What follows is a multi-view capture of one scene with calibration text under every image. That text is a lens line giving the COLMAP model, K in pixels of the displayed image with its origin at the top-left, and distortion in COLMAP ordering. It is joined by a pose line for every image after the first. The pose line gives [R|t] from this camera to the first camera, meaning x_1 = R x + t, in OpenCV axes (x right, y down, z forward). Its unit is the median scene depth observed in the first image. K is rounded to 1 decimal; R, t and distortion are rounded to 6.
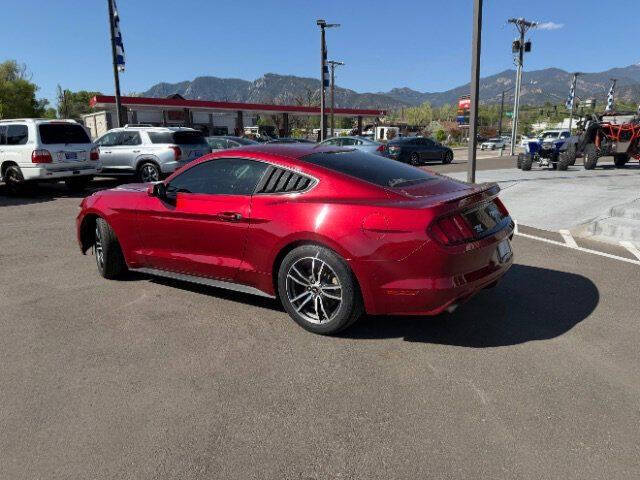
lens RADIAL K [[453.2, 0, 318.4], [0, 453.2, 238.8], [0, 0, 1]] dist [0.027247, -0.041604]
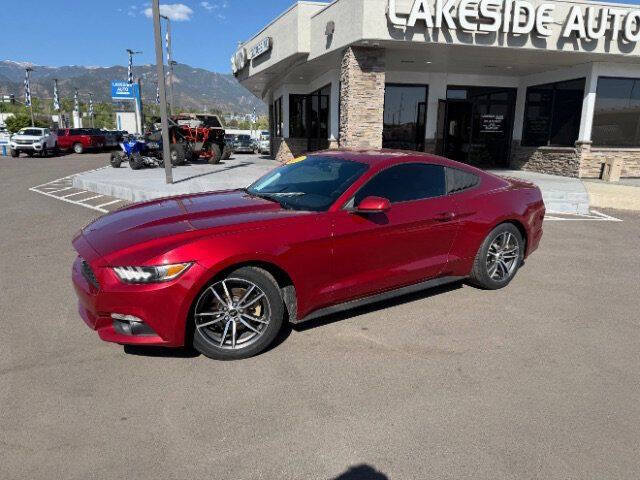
lens RADIAL K [[453.2, 0, 323.1], [0, 453.2, 236.7], [0, 0, 1]] dist [0.027247, -0.041604]
pose [[0.390459, -0.181556, 0.902540, -0.367642], [0.179856, 0.976514, 0.118626, -0.052188], [-0.902880, 0.116009, 0.413943, 0.231711]]
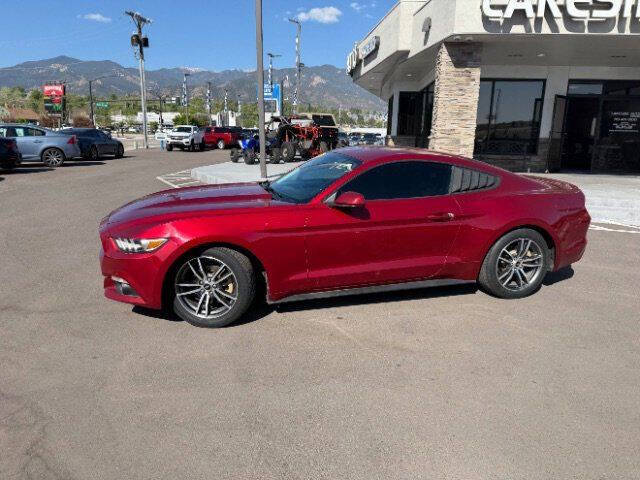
lens RADIAL K [[453.2, 0, 318.9], [0, 453.2, 237.9], [0, 0, 1]] dist [0.027247, -0.041604]
pose [[0.646669, -0.147857, 0.748303, -0.335162], [0.135955, 0.987666, 0.077664, -0.034489], [-0.750557, 0.051513, 0.658795, 0.145999]]
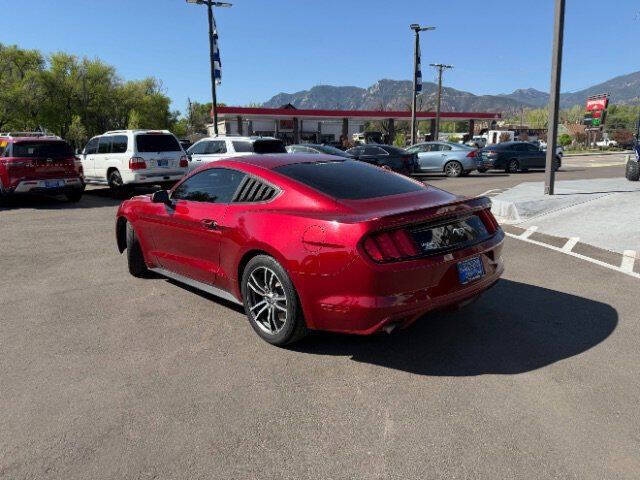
lens RADIAL K [[453.2, 0, 317.5], [0, 453.2, 240.4], [0, 0, 1]] dist [0.027247, -0.041604]
pose [[0.971180, 0.041750, -0.234663, 0.083401], [-0.043976, 0.999023, -0.004261, -0.004898], [0.234256, 0.014458, 0.972067, 0.011954]]
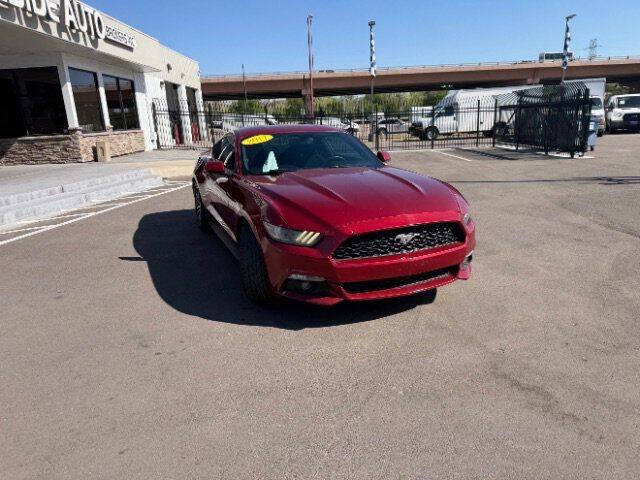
lens RADIAL K [[453.2, 0, 314.5], [0, 453.2, 241.8], [0, 0, 1]] dist [0.027247, -0.041604]
pose [[-0.817135, -0.103743, 0.567034, -0.292749], [0.176708, 0.891233, 0.417705, -0.140800], [-0.548694, 0.441521, -0.709926, 0.654845]]
